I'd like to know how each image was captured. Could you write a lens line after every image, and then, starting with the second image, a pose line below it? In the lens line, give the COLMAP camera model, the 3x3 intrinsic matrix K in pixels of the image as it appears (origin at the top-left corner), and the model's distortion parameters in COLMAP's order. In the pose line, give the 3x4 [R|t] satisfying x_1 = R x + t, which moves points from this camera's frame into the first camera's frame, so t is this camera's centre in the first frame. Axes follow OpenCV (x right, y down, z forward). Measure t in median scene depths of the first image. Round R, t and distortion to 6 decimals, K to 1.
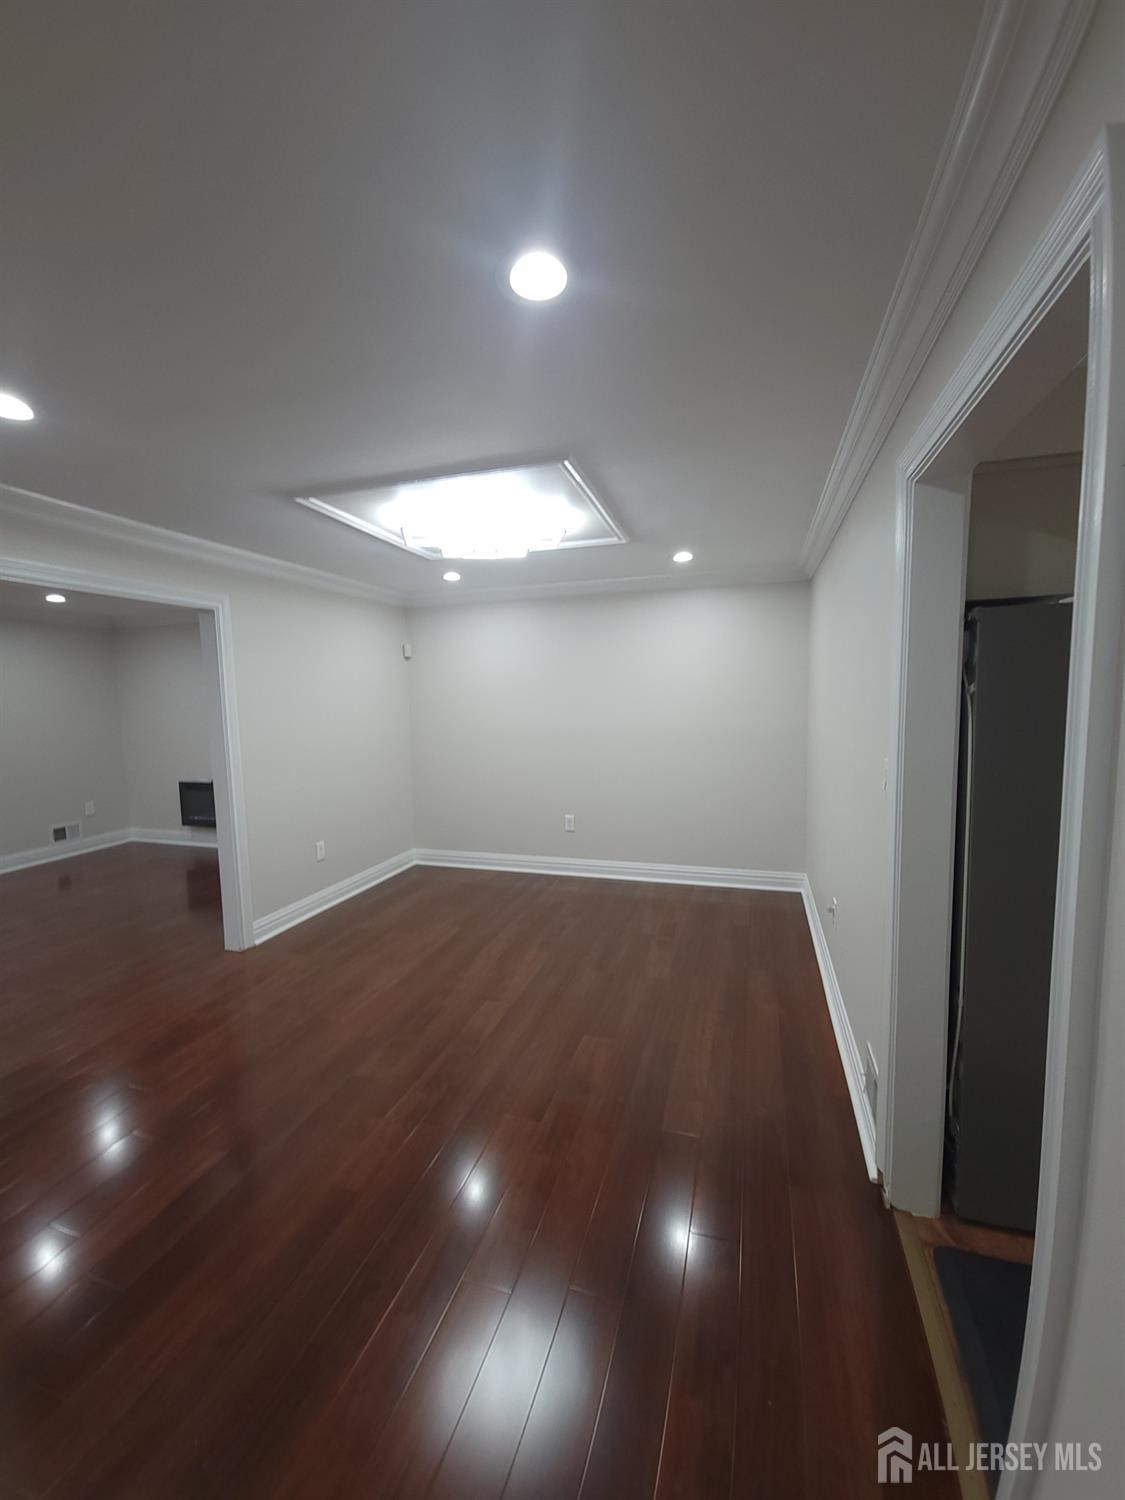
lens RADIAL K [[604.3, 0, 560.8], [0, 604.3, 761.1], [0, 0, 1]] dist [0.004217, -0.005610]
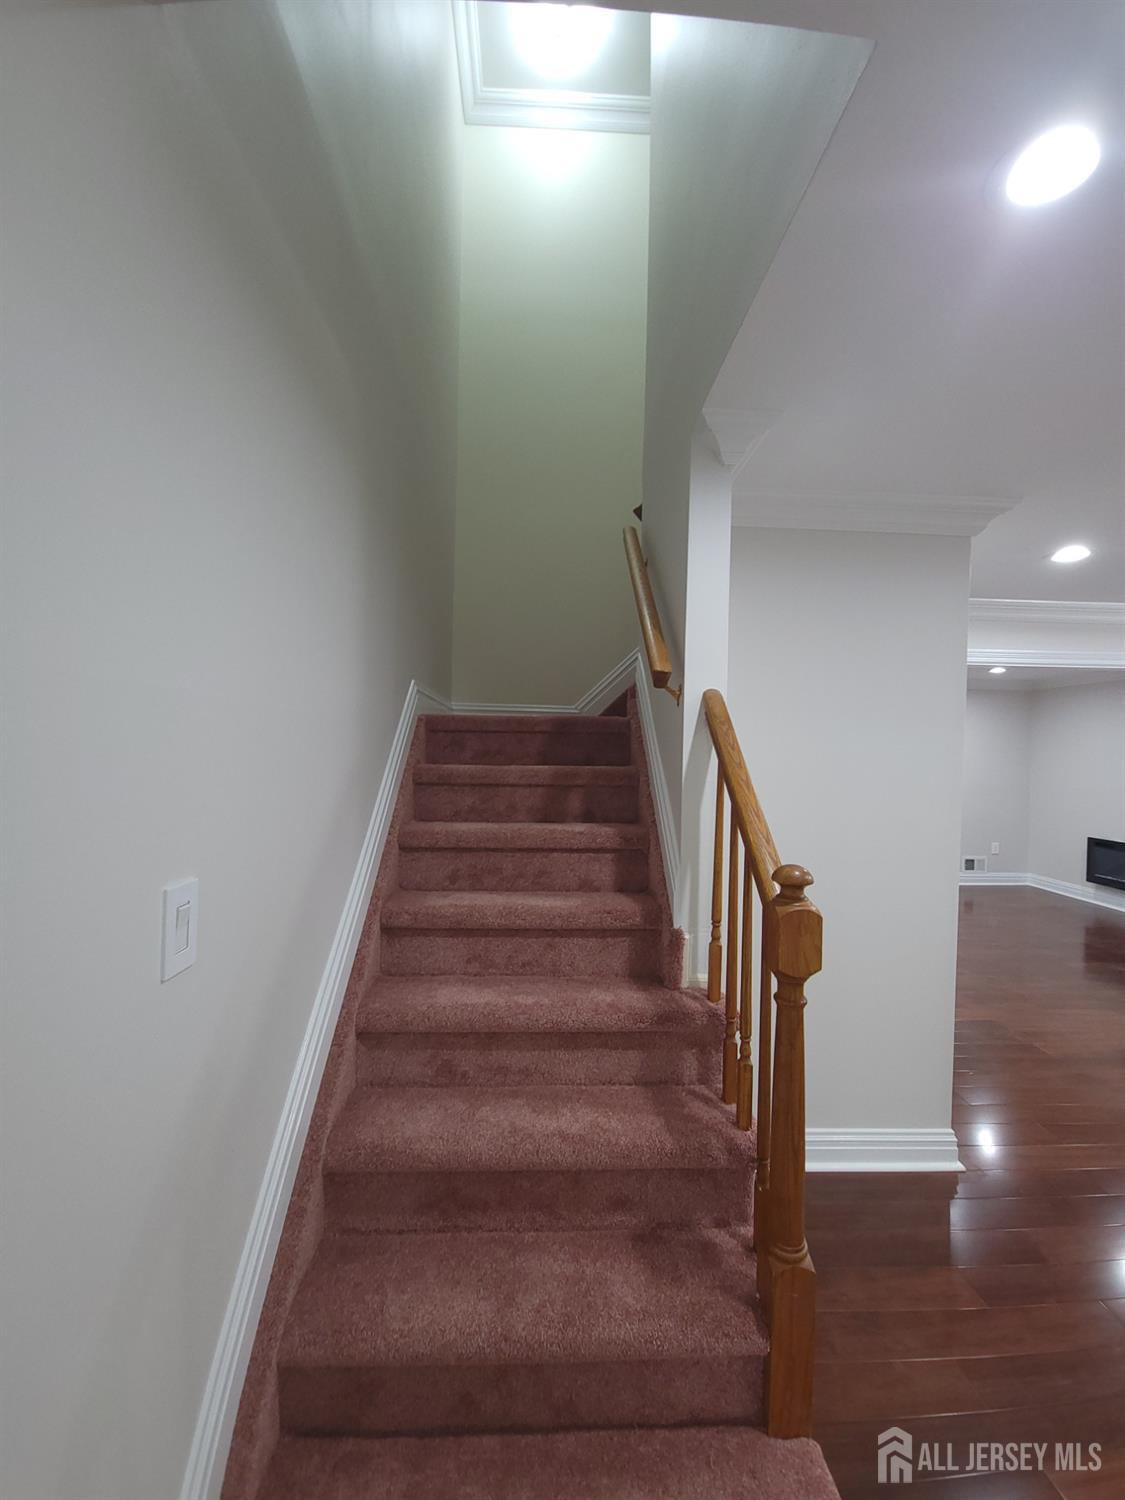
lens RADIAL K [[604.3, 0, 556.8], [0, 604.3, 755.2], [0, 0, 1]] dist [0.004217, -0.005610]
pose [[0.329215, 0.032597, -0.943692, 0.030275], [-0.127851, 0.991739, -0.010346, 0.030344], [0.935560, 0.124058, 0.330663, -0.241401]]
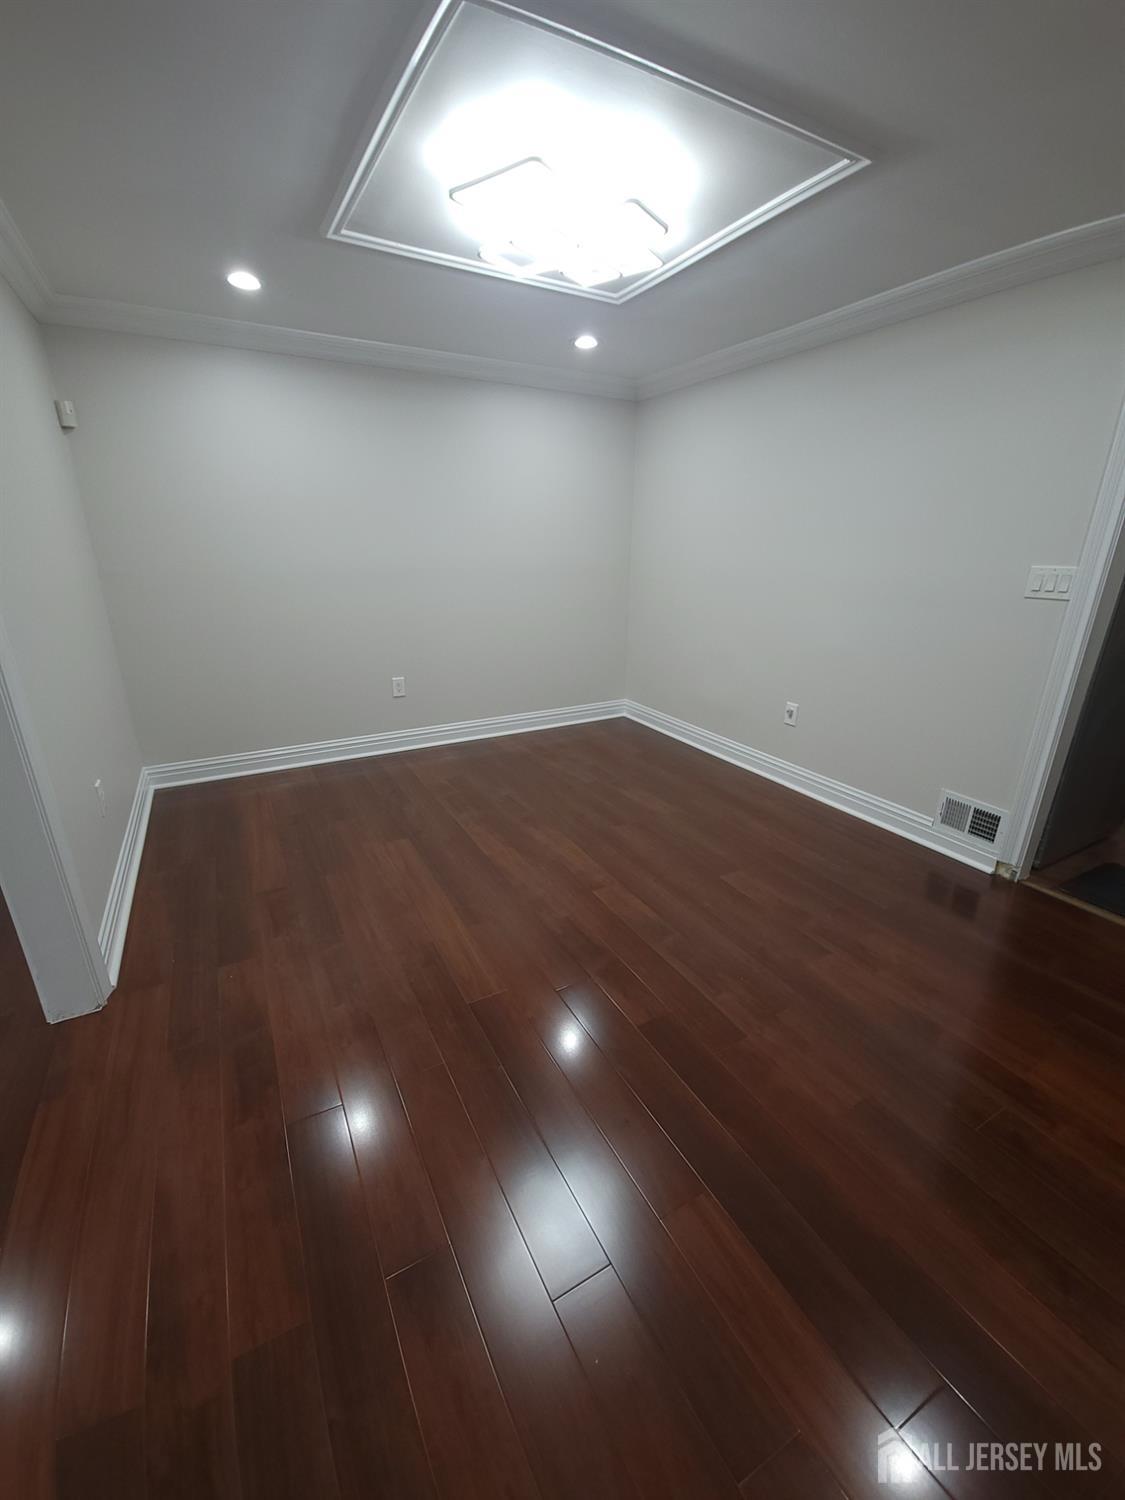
lens RADIAL K [[604.3, 0, 552.3], [0, 604.3, 745.9], [0, 0, 1]] dist [0.004217, -0.005610]
pose [[0.696222, -0.205530, 0.687773, -0.450410], [0.065783, 0.972370, 0.223987, 0.015425], [-0.714806, -0.110701, 0.690505, 0.336180]]
